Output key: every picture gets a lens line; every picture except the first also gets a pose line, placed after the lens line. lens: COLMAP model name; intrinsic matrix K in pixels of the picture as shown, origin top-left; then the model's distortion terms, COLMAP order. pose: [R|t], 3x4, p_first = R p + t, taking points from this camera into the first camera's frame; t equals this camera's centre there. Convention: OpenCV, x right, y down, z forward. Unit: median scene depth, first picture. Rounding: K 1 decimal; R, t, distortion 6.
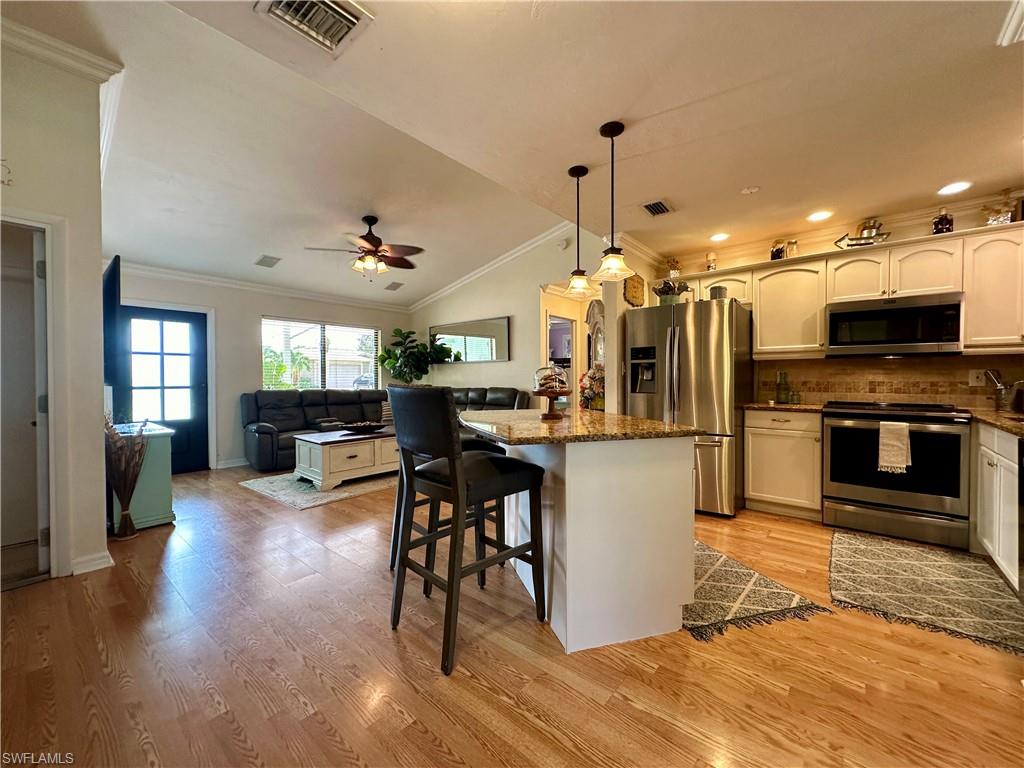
lens RADIAL K [[405.0, 0, 512.0], [0, 405.0, 384.0], [0, 0, 1]] dist [-0.000909, 0.000167]
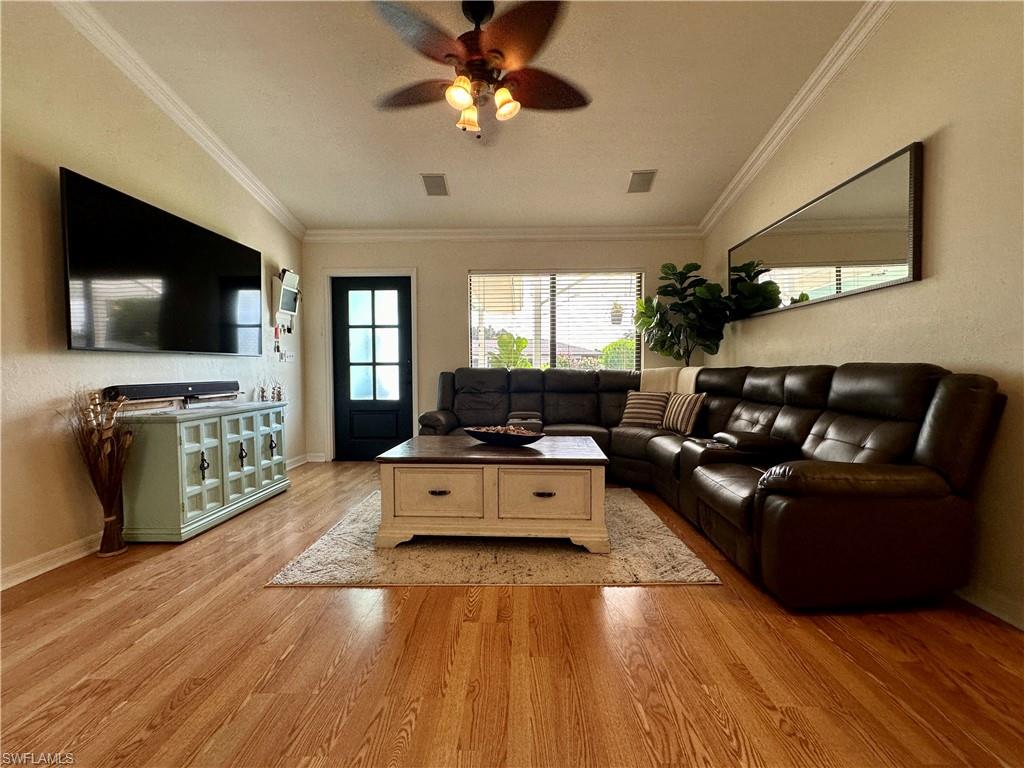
lens RADIAL K [[419.6, 0, 512.0], [0, 419.6, 384.0], [0, 0, 1]] dist [0.000543, 0.000185]
pose [[0.621011, 0.030183, -0.783220, 0.099575], [-0.007095, 0.999434, 0.032890, 0.029919], [0.783770, -0.014868, 0.620874, 0.955447]]
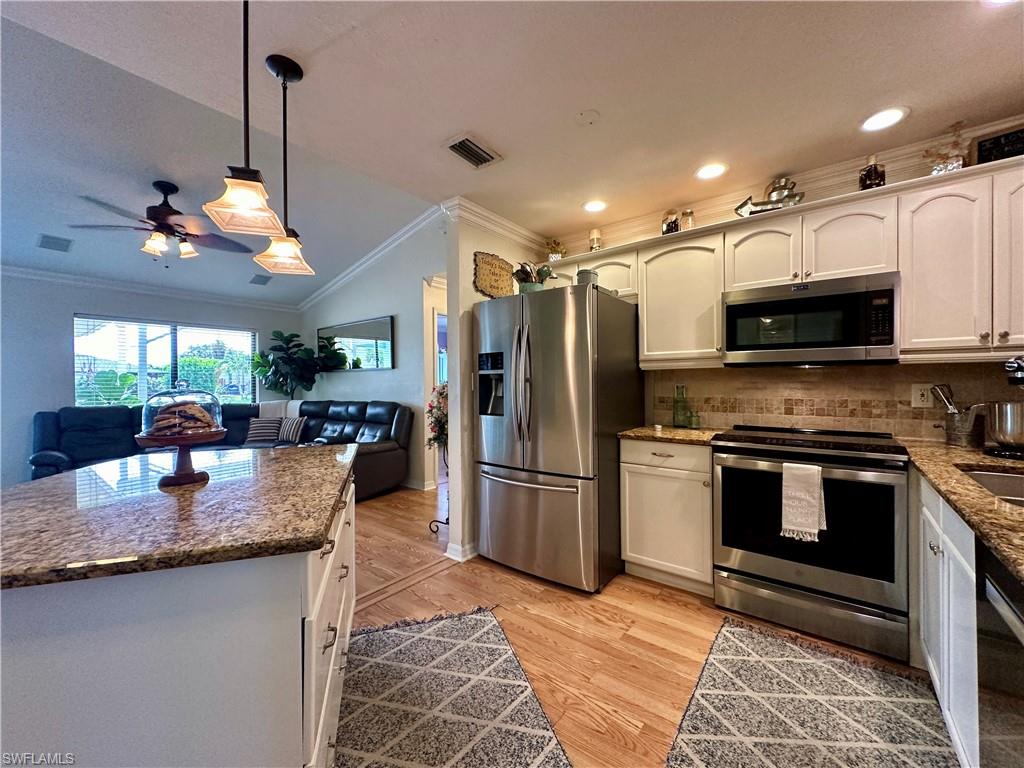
lens RADIAL K [[405.0, 0, 512.0], [0, 405.0, 384.0], [0, 0, 1]] dist [-0.000909, 0.000167]
pose [[0.999282, -0.005066, 0.037537, 0.364189], [0.005455, 0.999932, -0.010282, -0.028911], [-0.037482, 0.010479, 0.999242, 0.286178]]
